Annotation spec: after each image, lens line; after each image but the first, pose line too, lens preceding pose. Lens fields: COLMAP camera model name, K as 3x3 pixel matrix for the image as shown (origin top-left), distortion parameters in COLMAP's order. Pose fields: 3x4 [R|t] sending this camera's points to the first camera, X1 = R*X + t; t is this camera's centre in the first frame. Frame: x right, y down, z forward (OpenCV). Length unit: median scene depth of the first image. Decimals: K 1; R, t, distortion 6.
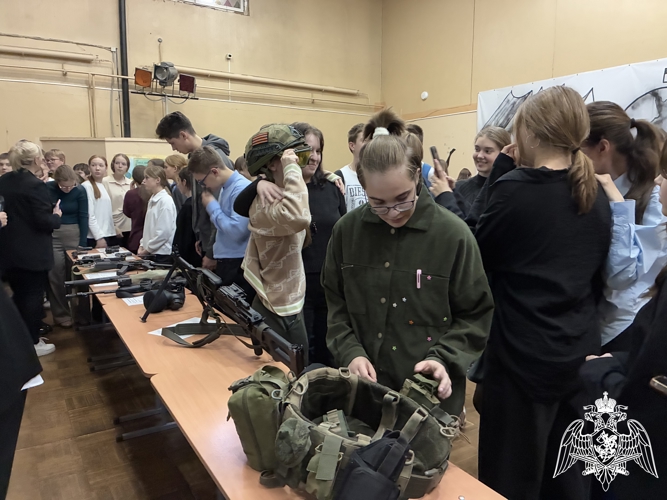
lens RADIAL K [[517.5, 0, 333.5], [0, 517.5, 250.0], [0, 0, 1]] dist [0.006666, 0.002545]
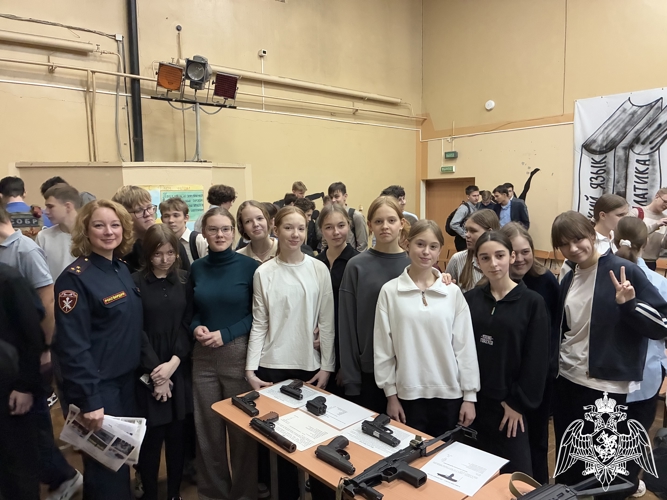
lens RADIAL K [[517.5, 0, 333.5], [0, 517.5, 250.0], [0, 0, 1]] dist [0.006666, 0.002545]
pose [[0.988389, -0.038247, 0.147054, -0.246434], [0.042048, 0.998855, -0.022829, -0.067374], [-0.146013, 0.028748, 0.988865, 0.261334]]
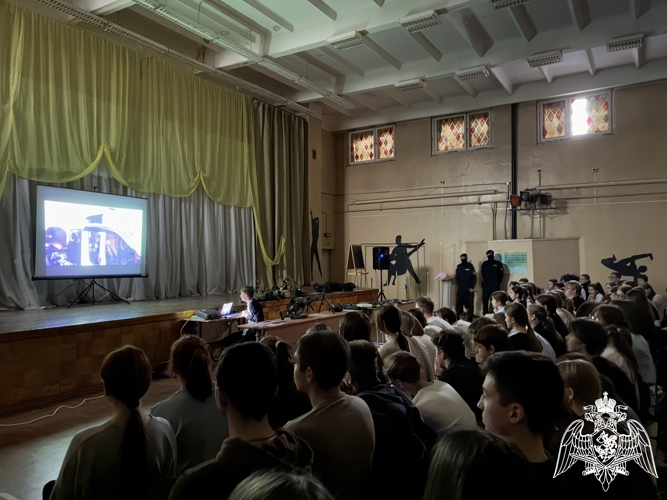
lens RADIAL K [[517.5, 0, 333.5], [0, 517.5, 250.0], [0, 0, 1]] dist [0.006666, 0.002545]
pose [[0.442872, -0.032140, -0.896008, 0.715018], [-0.109331, 0.989964, -0.089549, 0.003791], [0.889894, 0.137620, 0.434914, -0.104810]]
